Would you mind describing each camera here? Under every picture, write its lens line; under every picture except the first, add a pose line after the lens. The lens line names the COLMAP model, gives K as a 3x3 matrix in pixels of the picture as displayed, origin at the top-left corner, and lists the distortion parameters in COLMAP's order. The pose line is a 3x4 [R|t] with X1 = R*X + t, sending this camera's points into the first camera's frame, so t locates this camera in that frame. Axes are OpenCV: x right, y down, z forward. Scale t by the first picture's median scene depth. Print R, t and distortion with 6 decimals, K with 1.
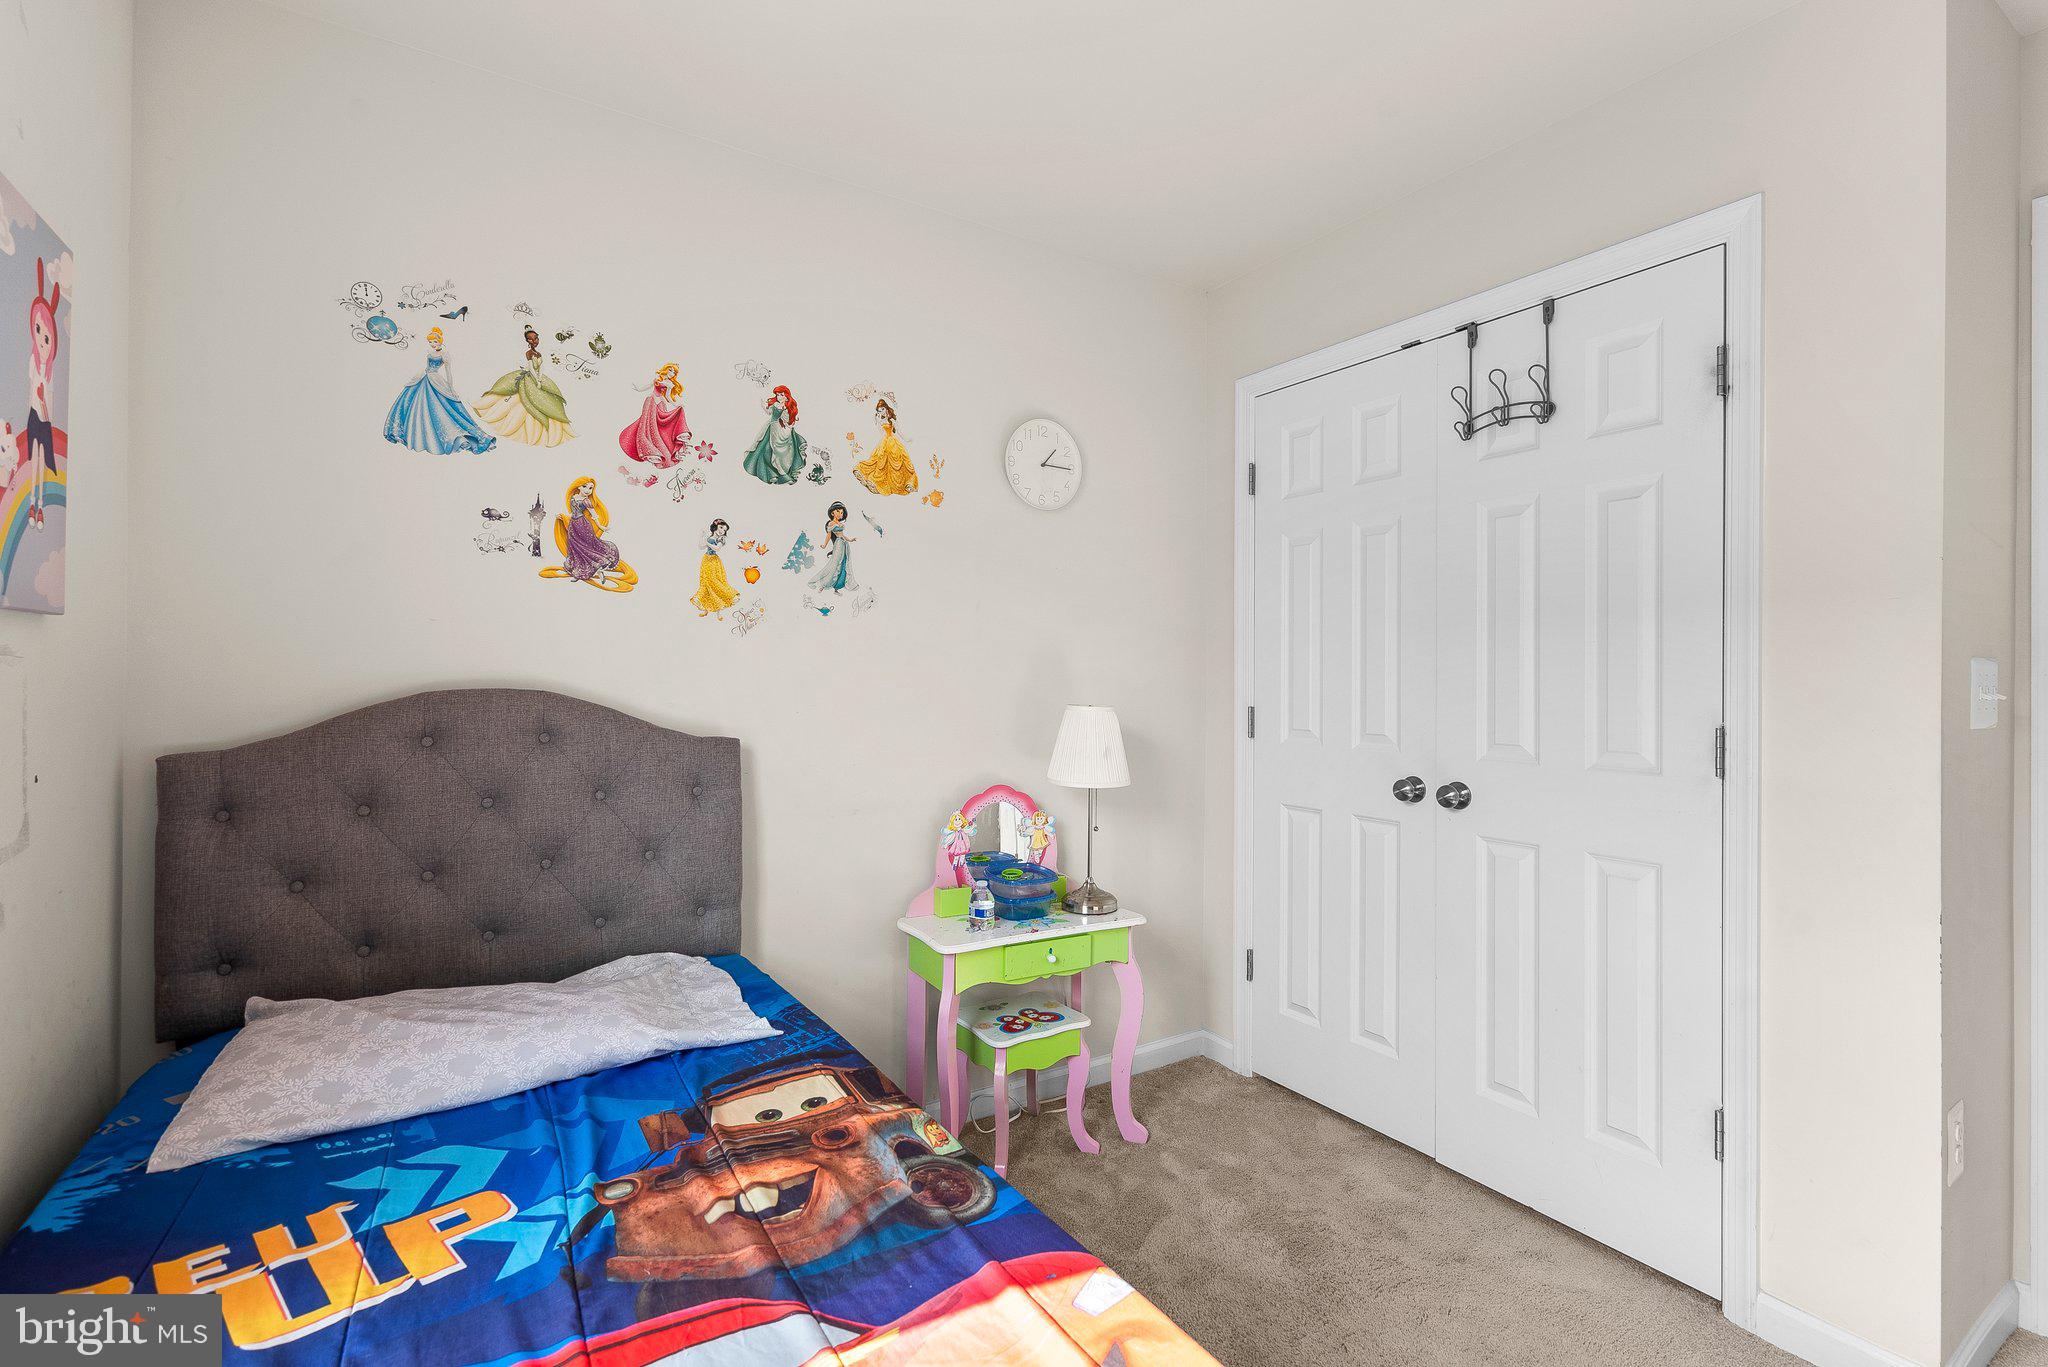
lens RADIAL K [[938.2, 0, 1023.2], [0, 938.2, 666.1], [0, 0, 1]] dist [-0.007759, 0.003316]
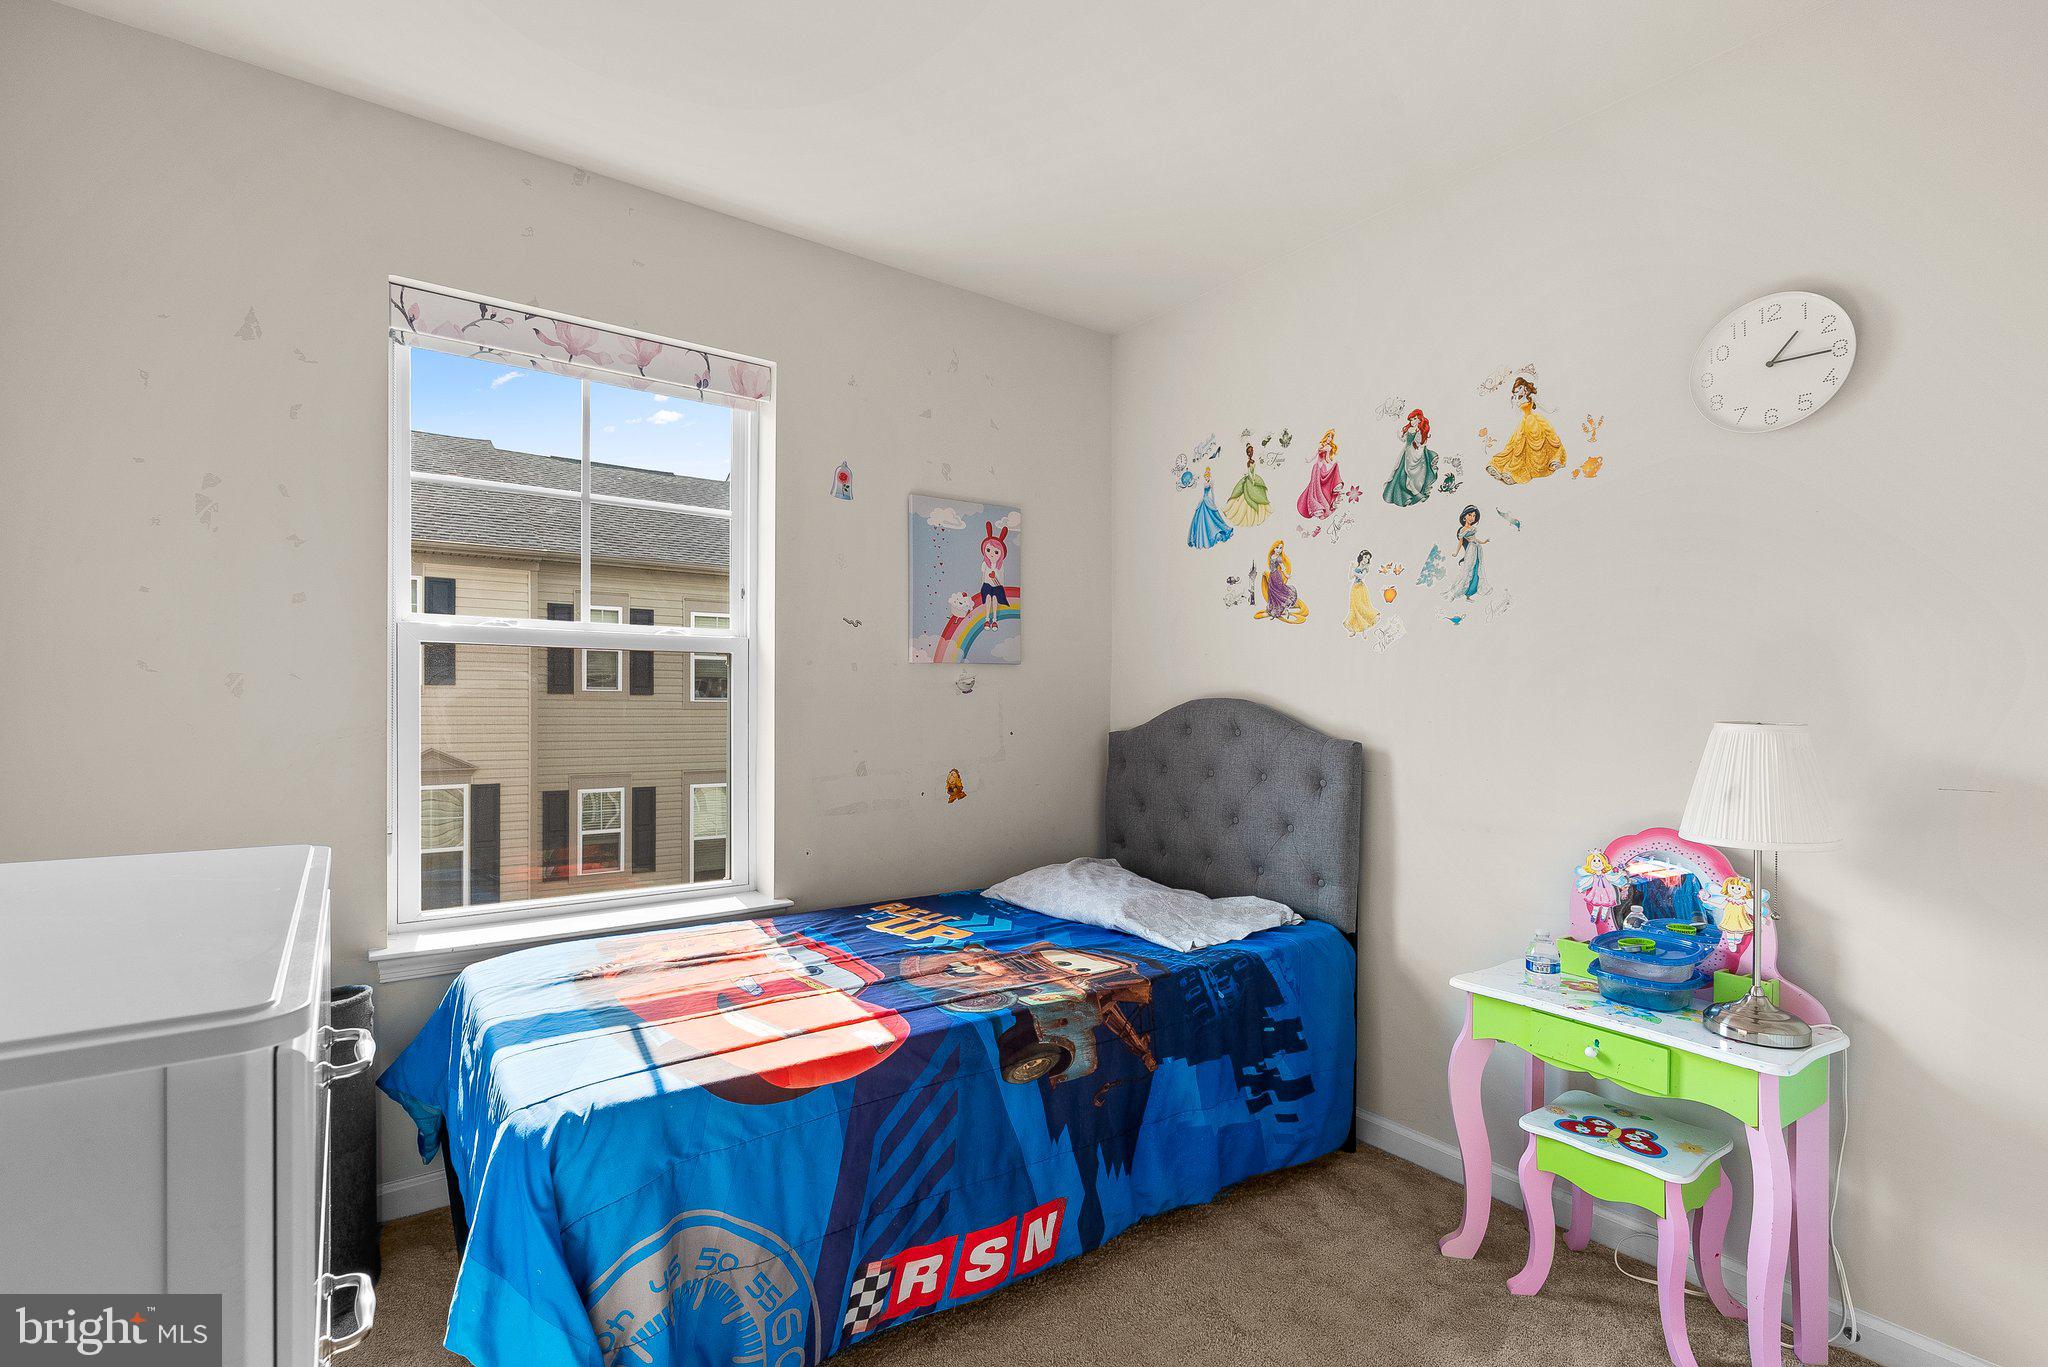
lens RADIAL K [[938.2, 0, 1019.0], [0, 938.2, 702.0], [0, 0, 1]] dist [-0.007759, 0.003316]
pose [[0.053580, -0.005868, -0.998546, 0.808836], [0.006191, 0.999965, -0.005544, 0.032337], [0.998544, -0.005885, 0.053615, 0.530115]]
